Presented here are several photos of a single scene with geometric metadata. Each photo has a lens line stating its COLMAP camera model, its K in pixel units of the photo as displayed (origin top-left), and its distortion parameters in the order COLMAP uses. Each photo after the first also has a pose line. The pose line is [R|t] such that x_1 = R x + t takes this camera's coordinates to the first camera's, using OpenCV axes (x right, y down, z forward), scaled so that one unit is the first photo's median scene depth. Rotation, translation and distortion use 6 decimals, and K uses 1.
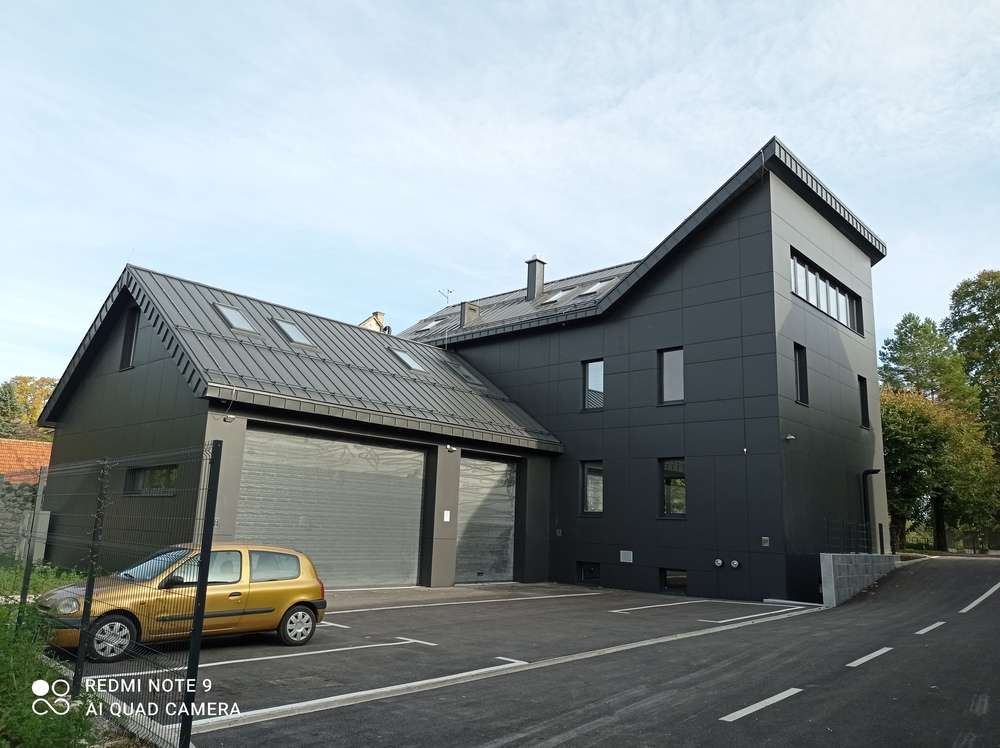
lens RADIAL K [[748.6, 0, 557.2], [0, 748.6, 376.4], [0, 0, 1]] dist [0.008627, 0.002178]
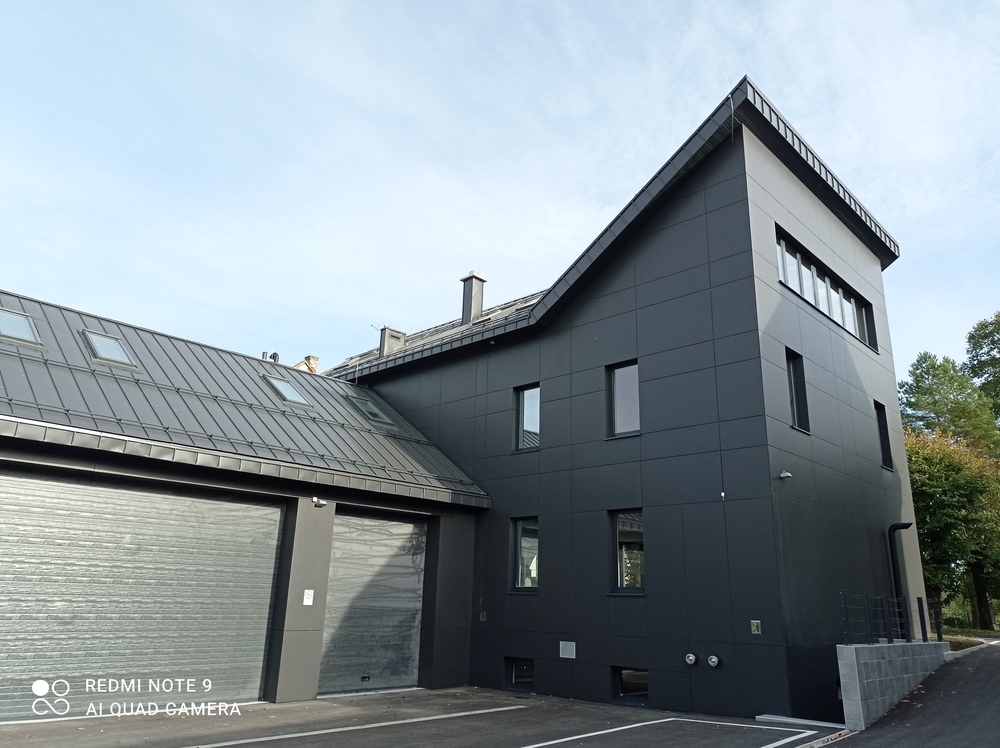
lens RADIAL K [[748.6, 0, 557.2], [0, 748.6, 376.4], [0, 0, 1]] dist [0.008627, 0.002178]
pose [[0.999765, -0.020078, -0.008121, 0.086620], [0.019199, 0.995125, -0.096736, 0.044630], [0.010024, 0.096557, 0.995277, 0.238451]]
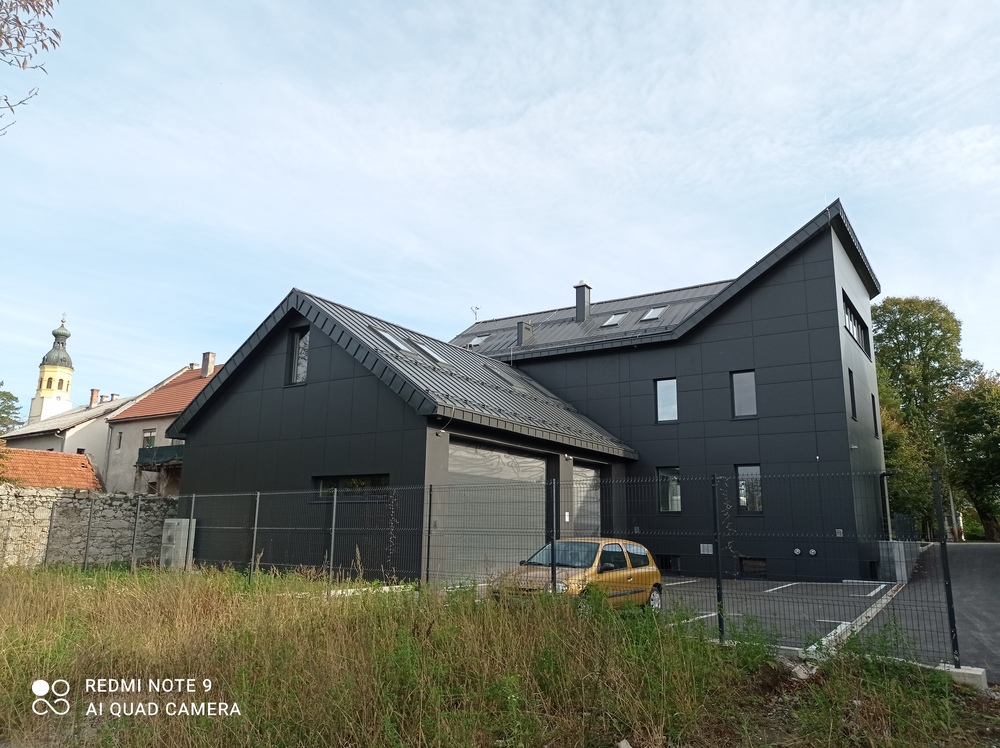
lens RADIAL K [[733.7, 0, 565.0], [0, 733.7, 375.8], [0, 0, 1]] dist [0.007459, -0.001585]
pose [[0.985360, 0.013698, 0.169935, -0.299319], [-0.012523, 0.999890, -0.007985, -0.015481], [-0.170025, 0.005740, 0.985423, -0.081732]]
